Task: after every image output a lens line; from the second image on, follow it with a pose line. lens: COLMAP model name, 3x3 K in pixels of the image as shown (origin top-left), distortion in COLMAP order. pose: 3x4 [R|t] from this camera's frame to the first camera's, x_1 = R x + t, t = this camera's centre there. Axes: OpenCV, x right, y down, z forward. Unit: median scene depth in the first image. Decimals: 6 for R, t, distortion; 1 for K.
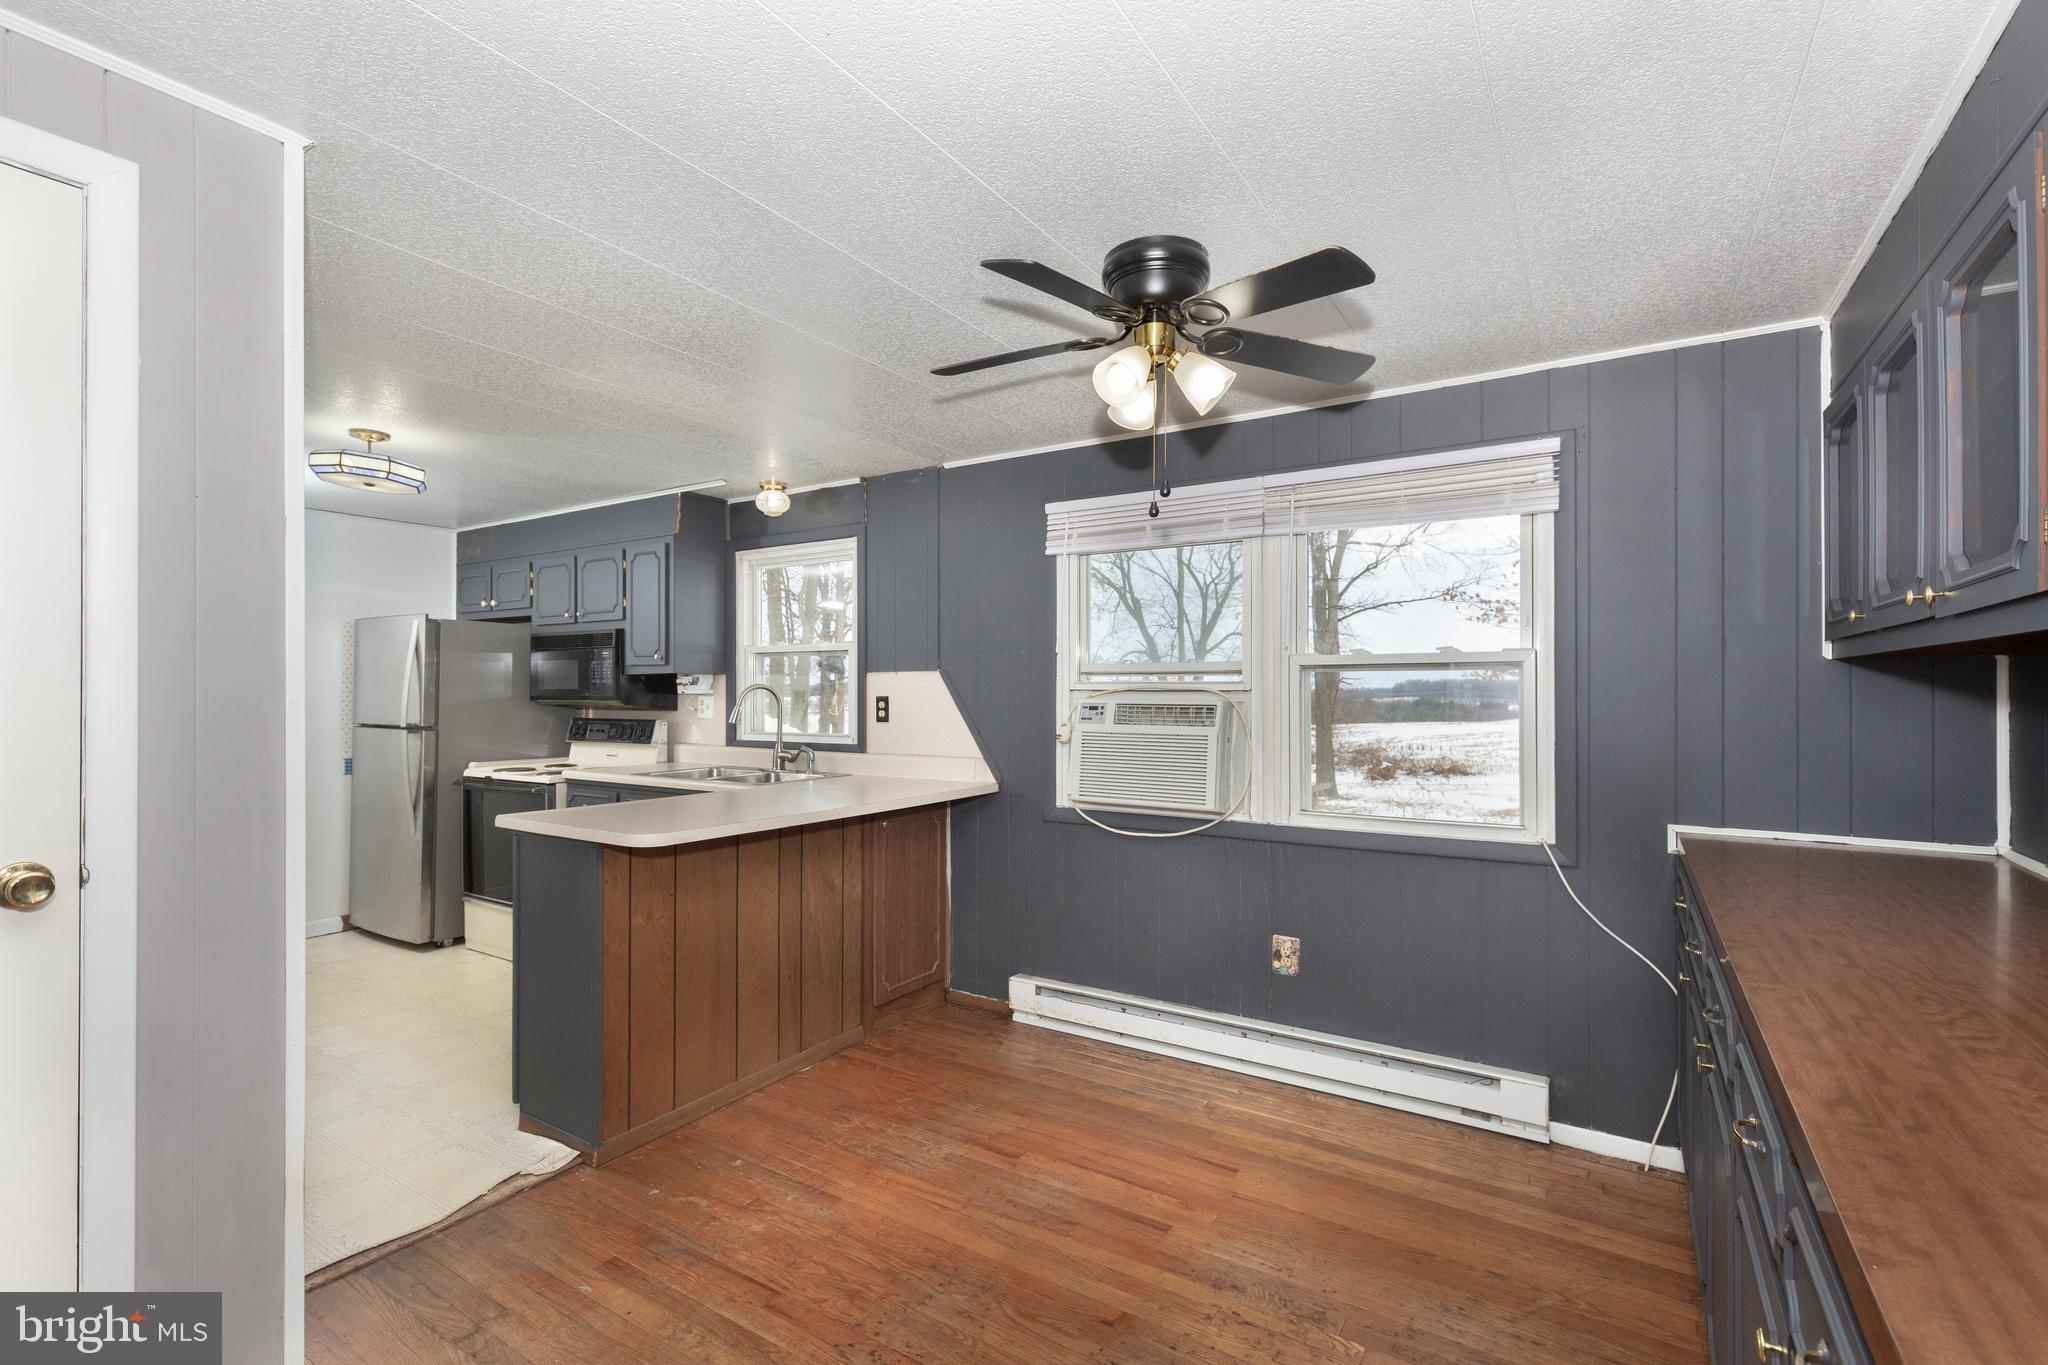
lens RADIAL K [[947.8, 0, 1028.3], [0, 947.8, 683.9], [0, 0, 1]] dist [0.003212, 0.000381]
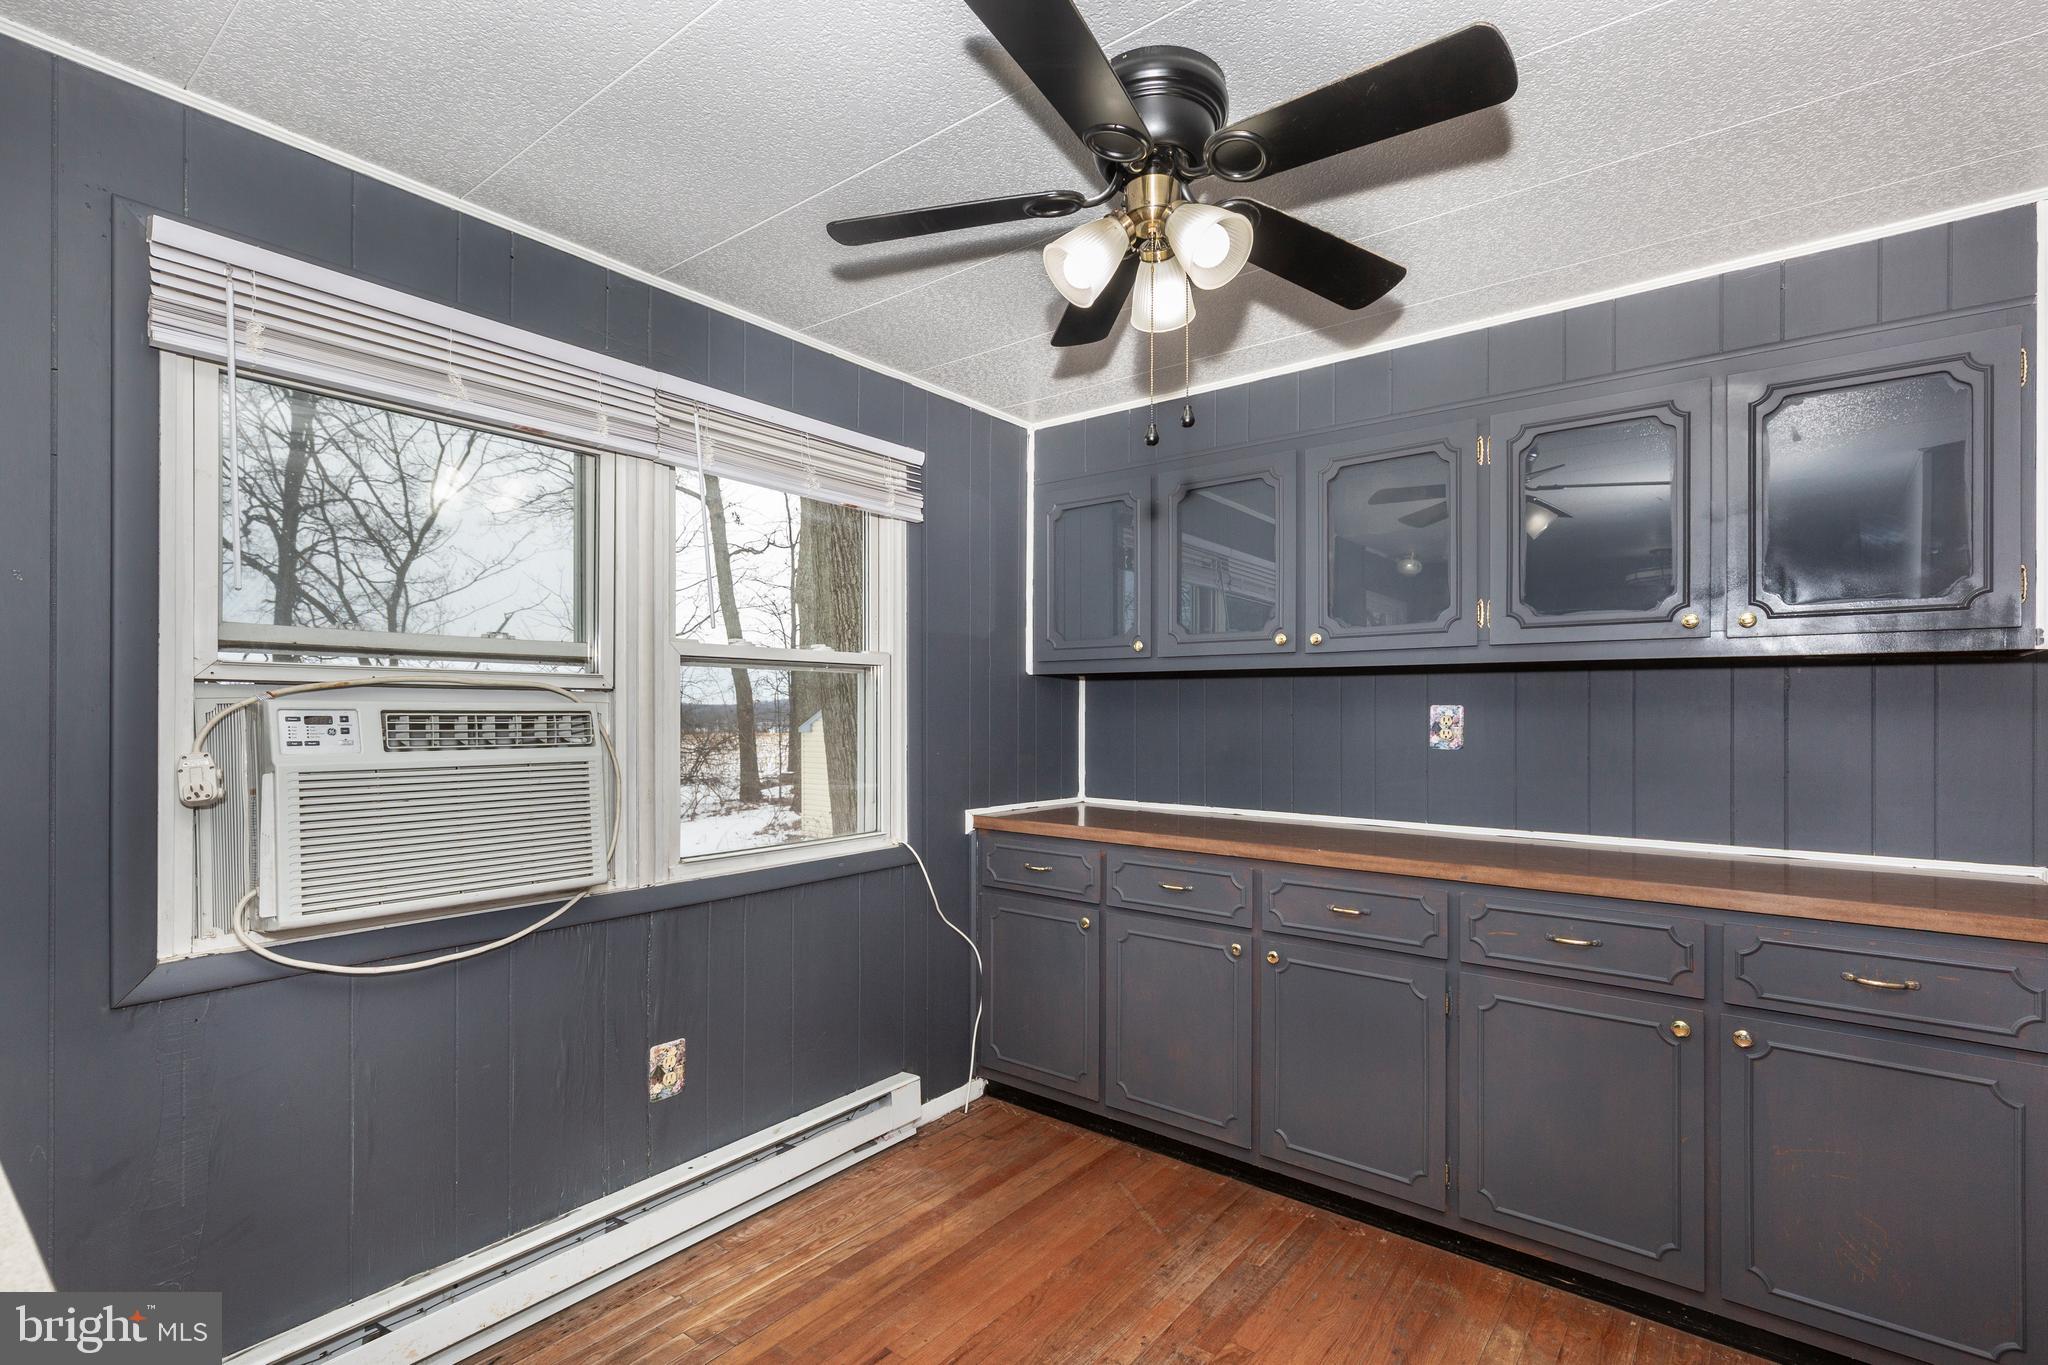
lens RADIAL K [[947.8, 0, 1026.7], [0, 947.8, 708.6], [0, 0, 1]] dist [0.003212, 0.000381]
pose [[0.086099, 0.001278, 0.996286, -0.369918], [-0.009900, 0.999951, -0.000427, 0.017172], [-0.996237, -0.009826, 0.086107, 0.627825]]
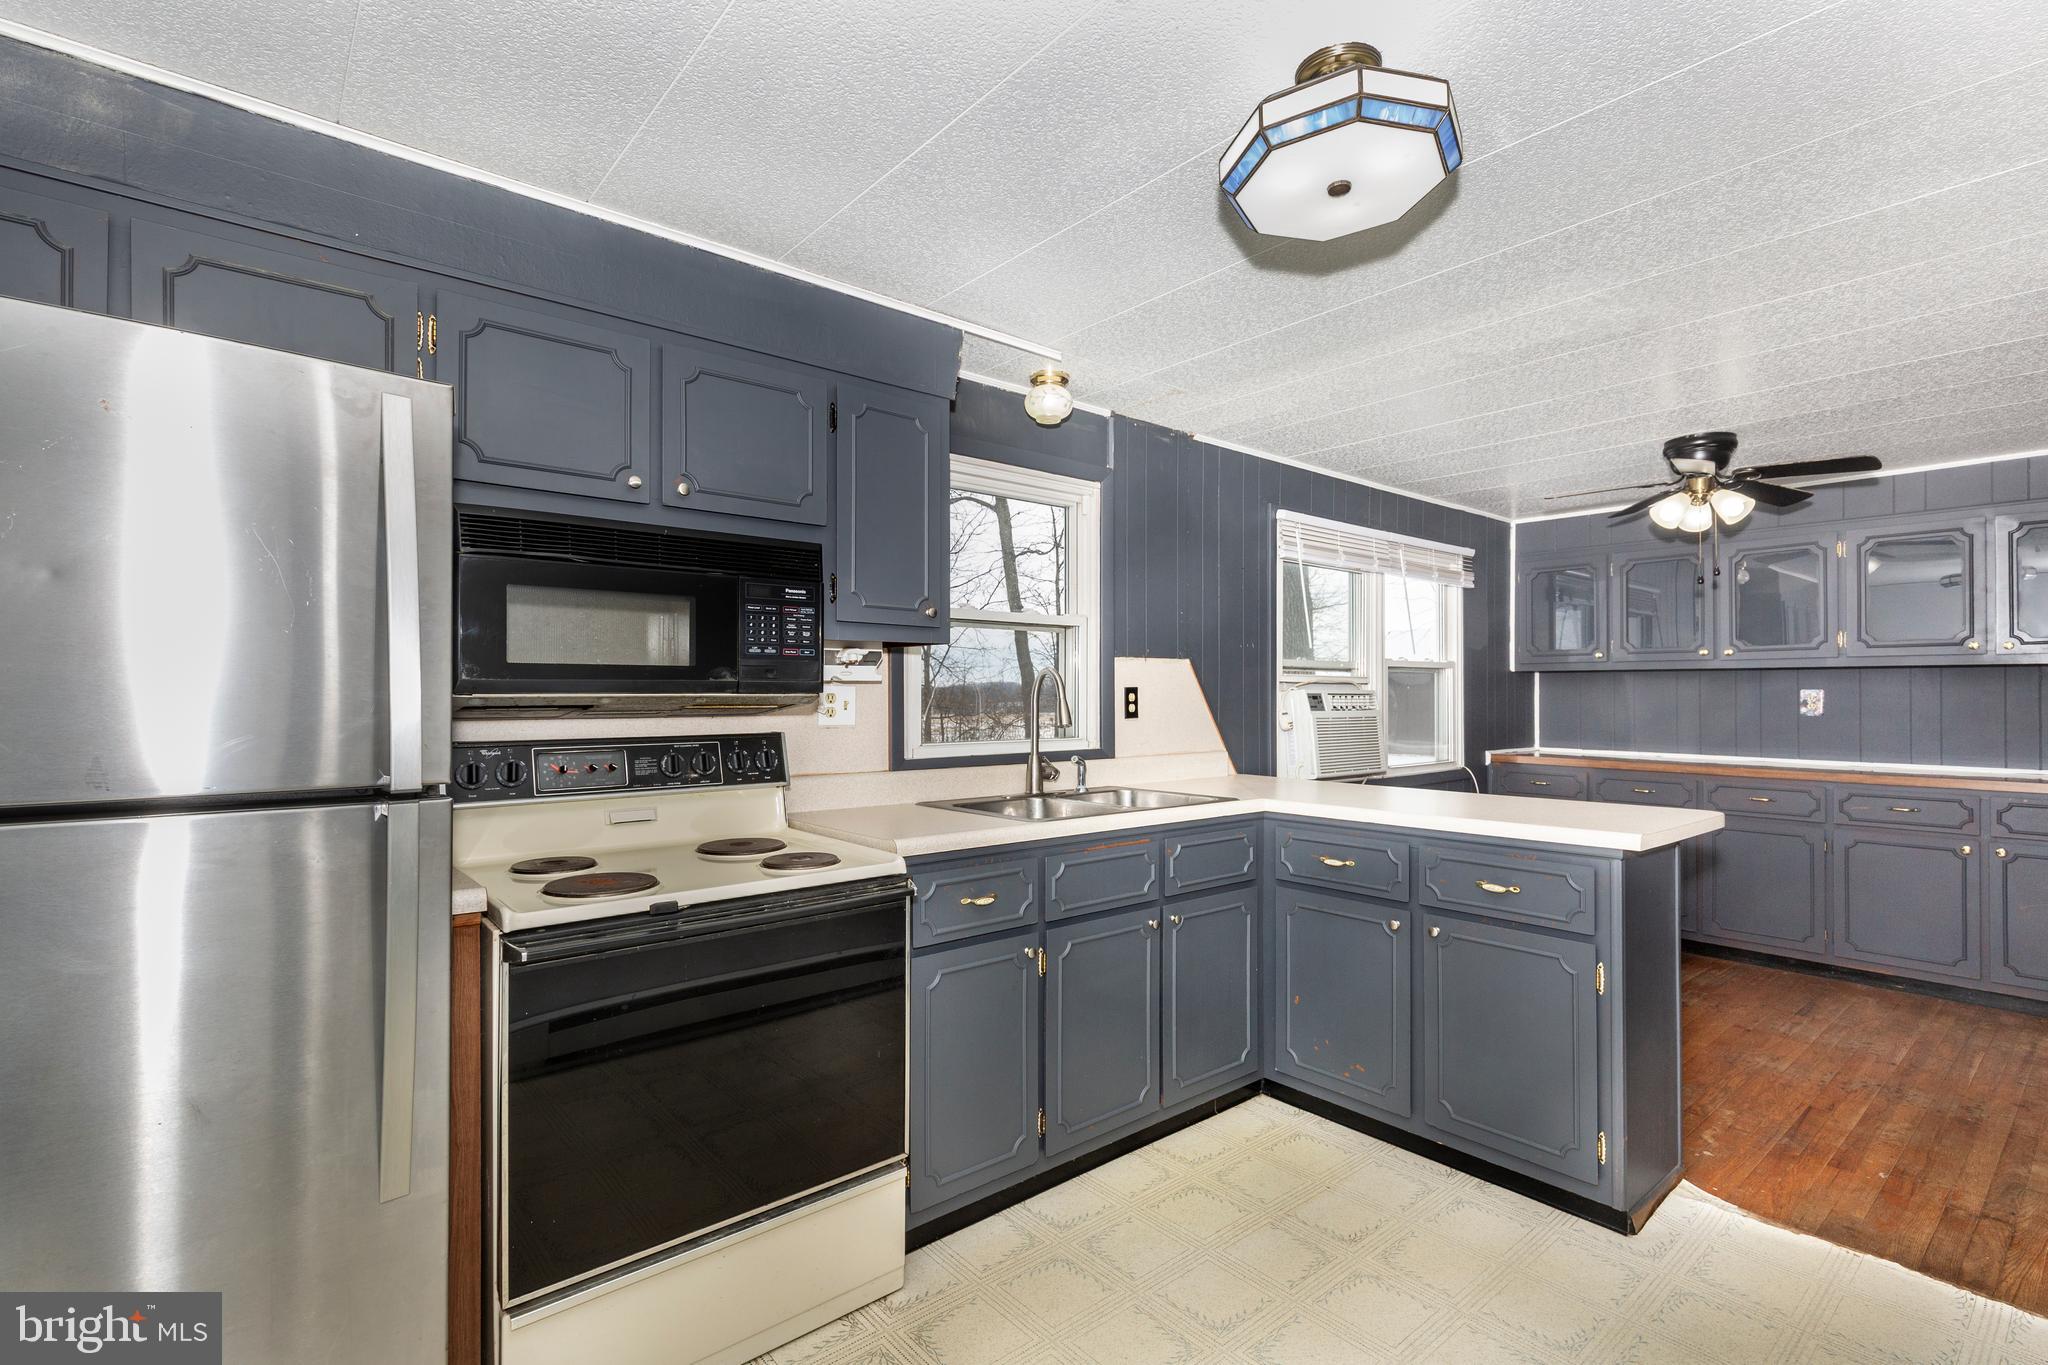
lens RADIAL K [[947.8, 0, 1028.5], [0, 947.8, 680.6], [0, 0, 1]] dist [0.003212, 0.000381]
pose [[0.293679, 0.011708, 0.955832, -1.176740], [-0.008062, 0.999920, -0.009771, 0.019818], [-0.955870, -0.004836, 0.293750, 1.019685]]
